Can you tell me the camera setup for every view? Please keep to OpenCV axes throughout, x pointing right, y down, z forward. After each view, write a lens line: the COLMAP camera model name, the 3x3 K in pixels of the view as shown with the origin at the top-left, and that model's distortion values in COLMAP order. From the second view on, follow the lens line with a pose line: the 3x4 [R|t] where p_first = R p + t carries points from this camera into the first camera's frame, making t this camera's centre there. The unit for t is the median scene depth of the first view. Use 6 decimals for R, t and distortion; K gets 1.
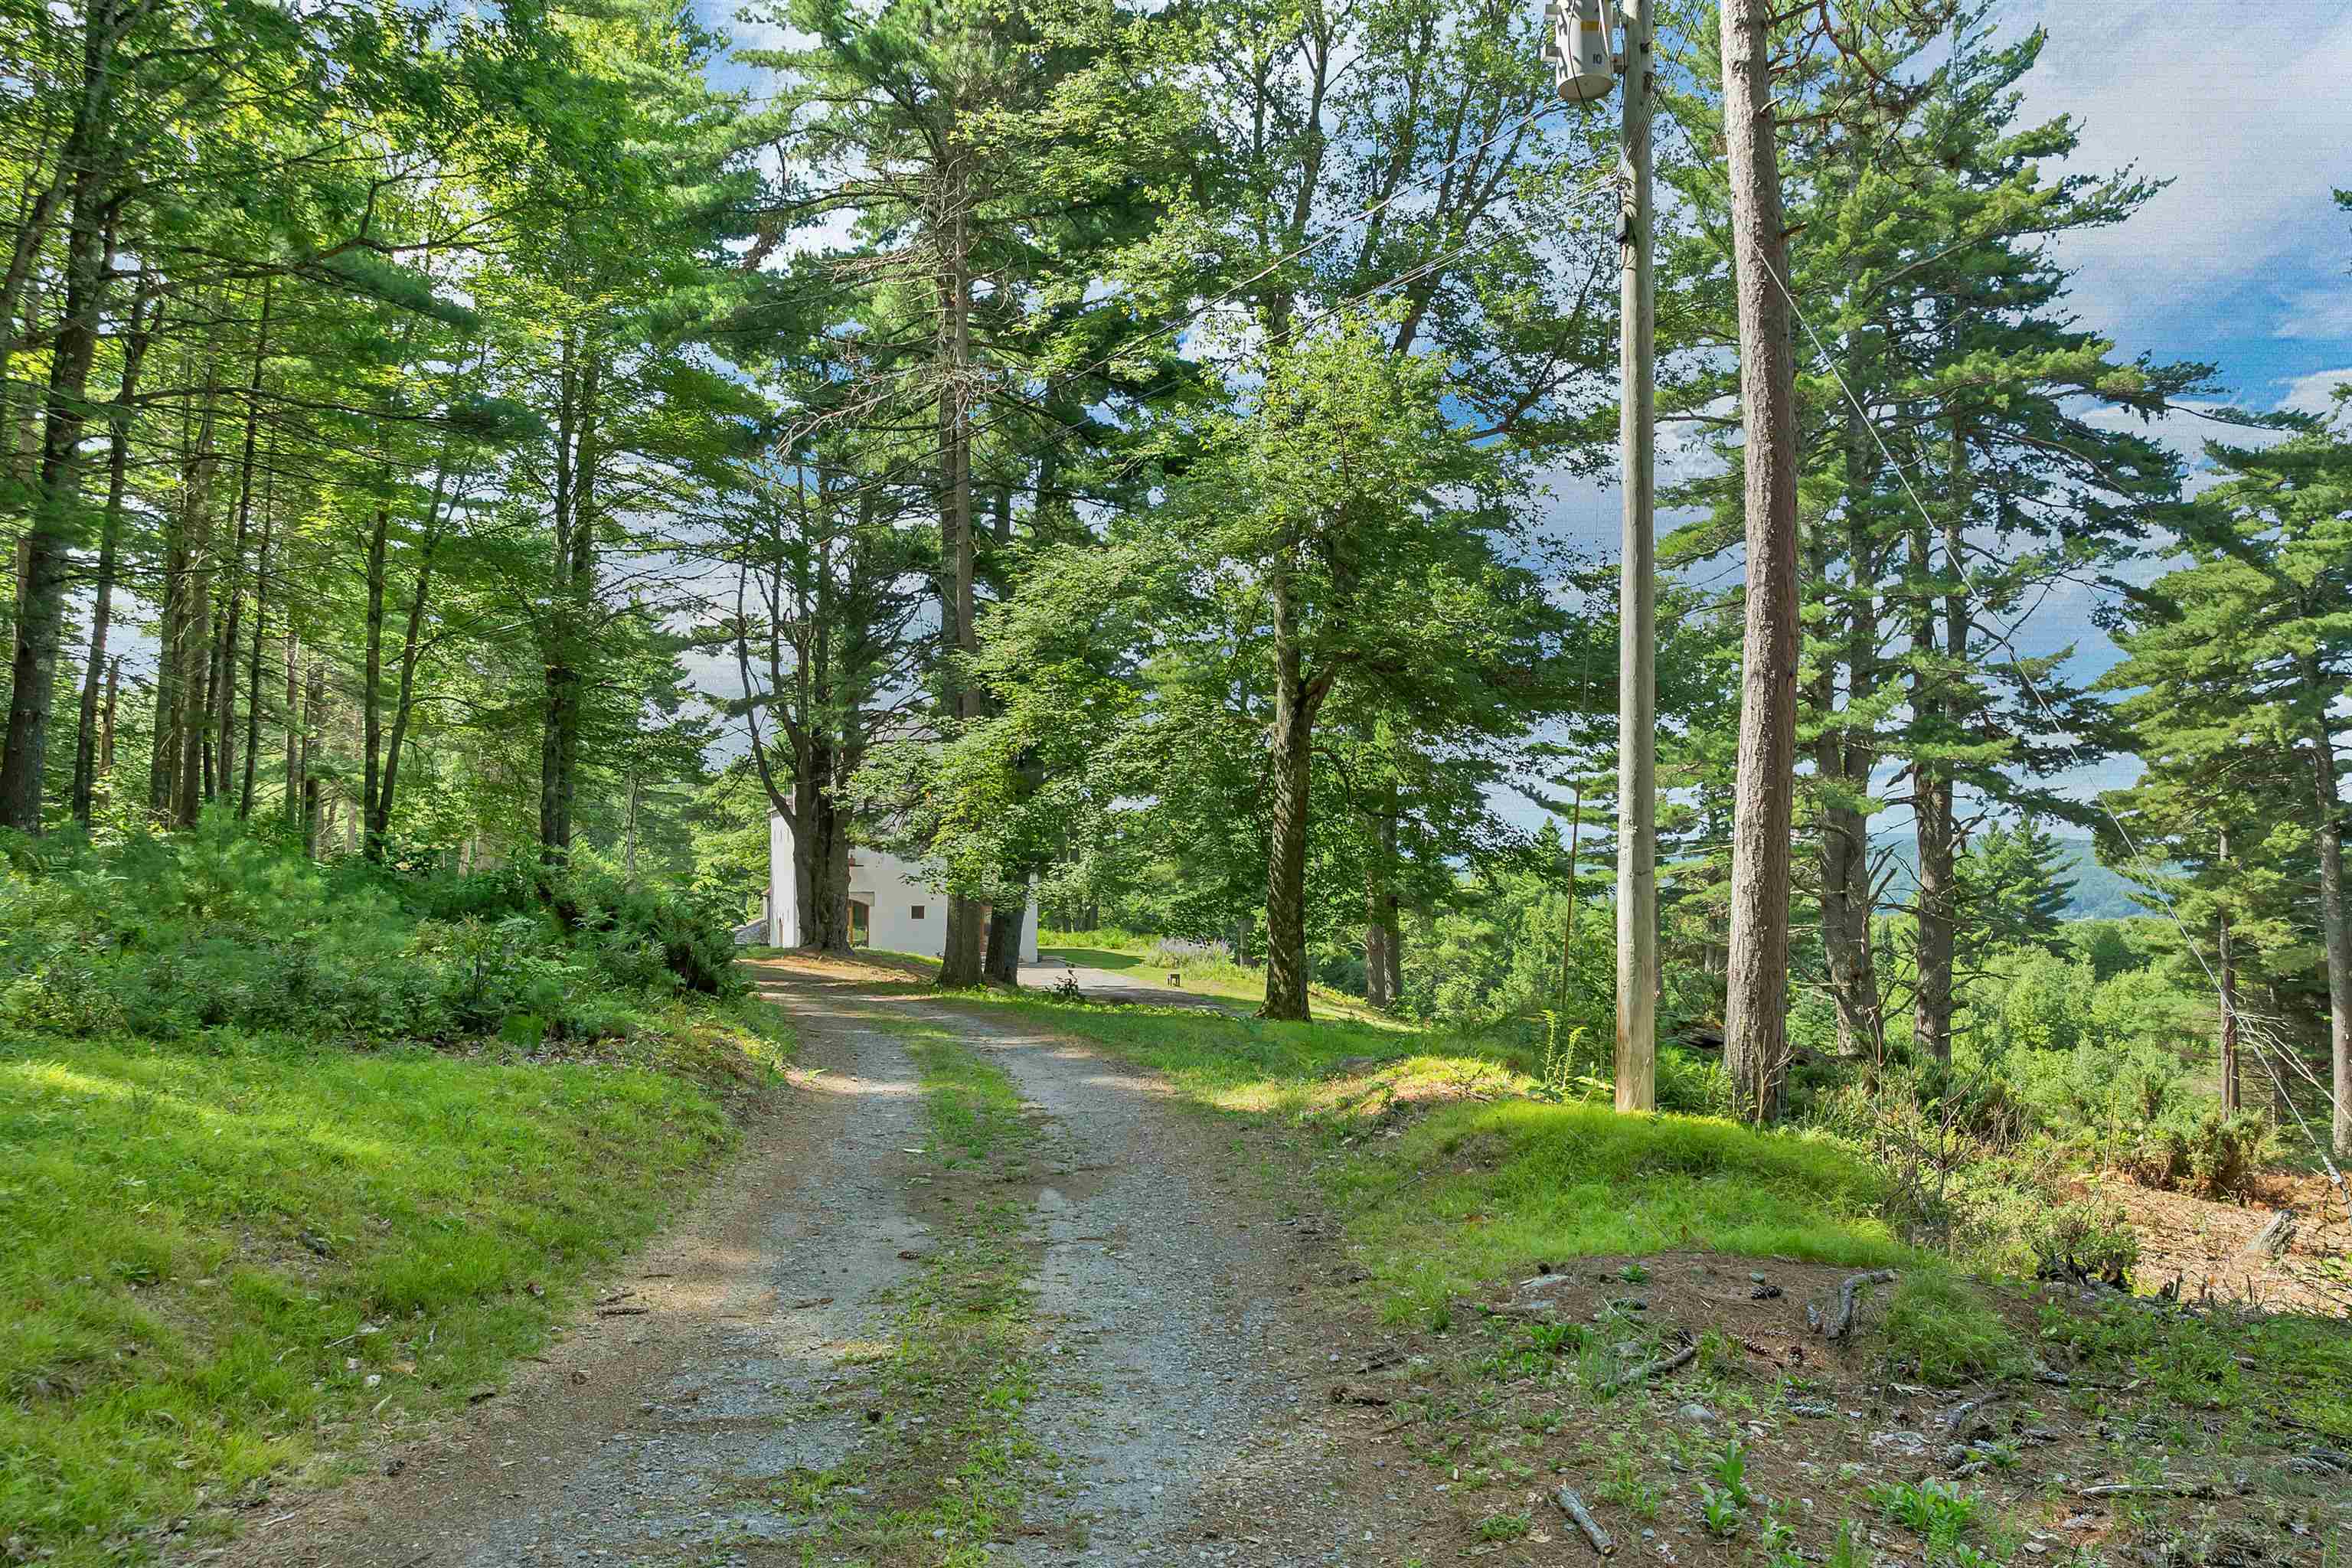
lens RADIAL K [[1683.5, 0, 1175.0], [0, 1683.5, 797.1], [0, 0, 1]] dist [-0.040064, 0.003724]
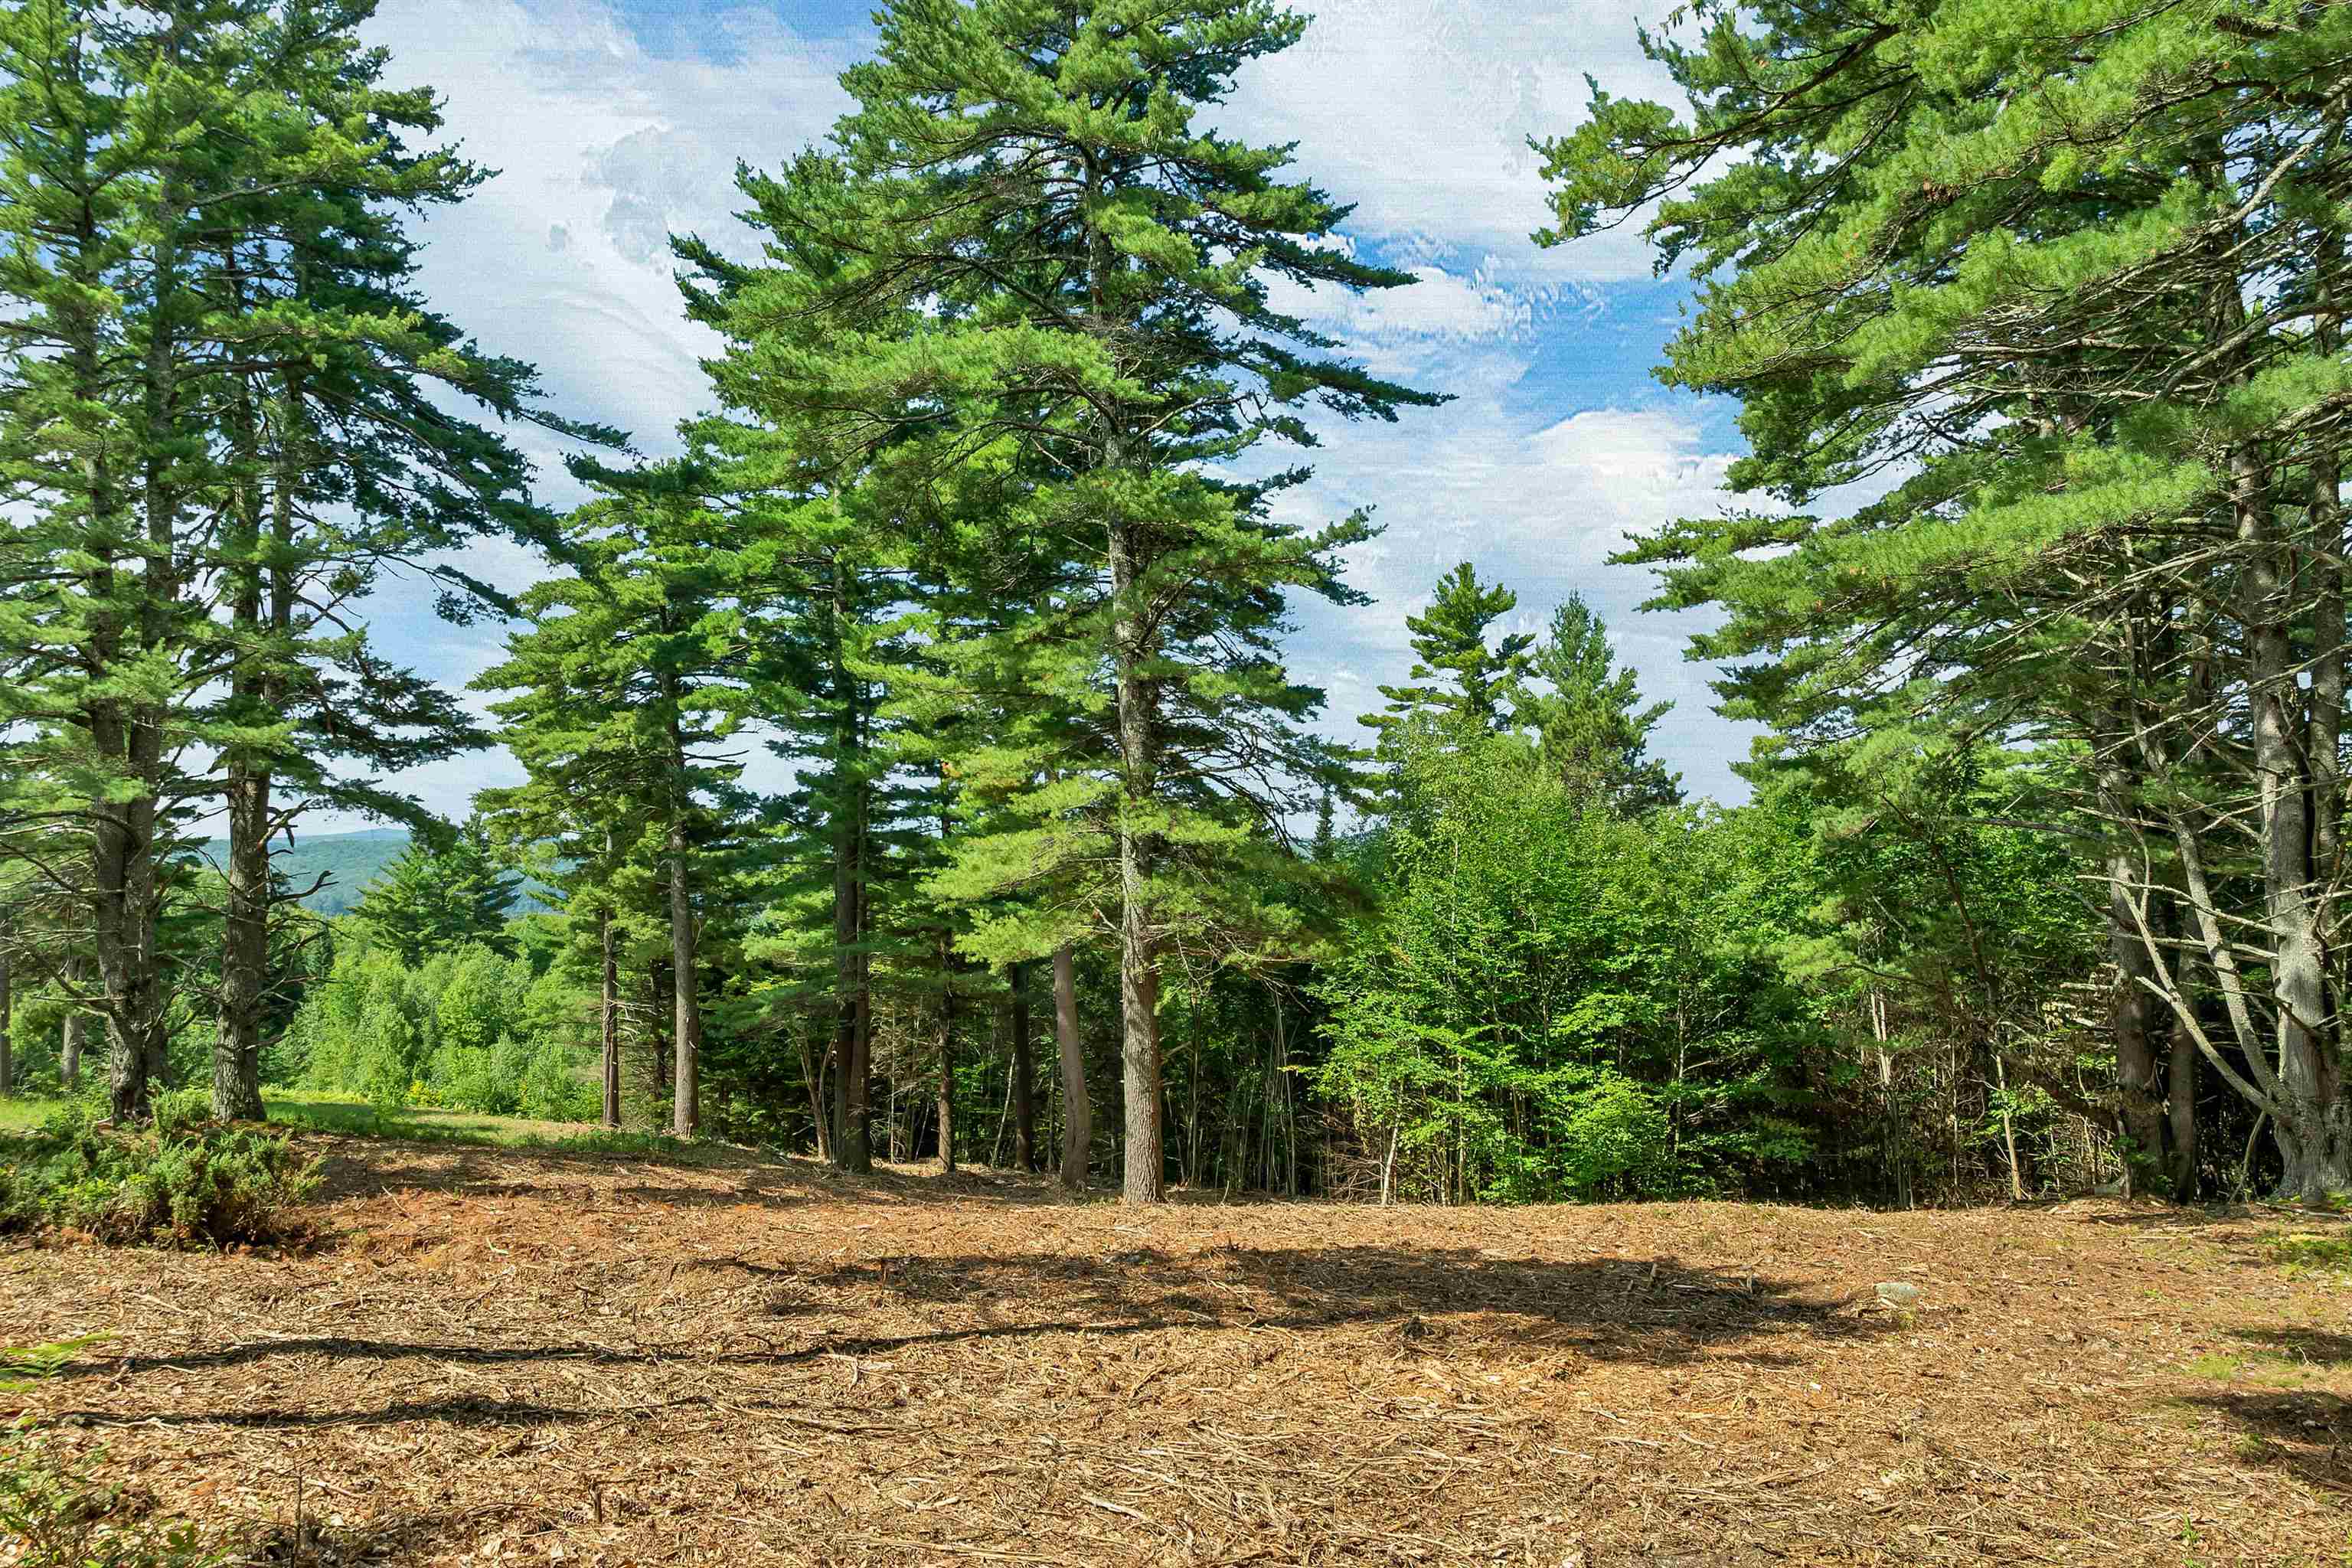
lens RADIAL K [[1683.5, 0, 1178.0], [0, 1683.5, 778.1], [0, 0, 1]] dist [-0.040064, 0.003724]
pose [[0.667571, 0.038778, 0.743535, 0.112737], [-0.031030, 0.999224, -0.024253, 0.002021], [-0.743899, -0.006881, 0.668257, 0.018780]]
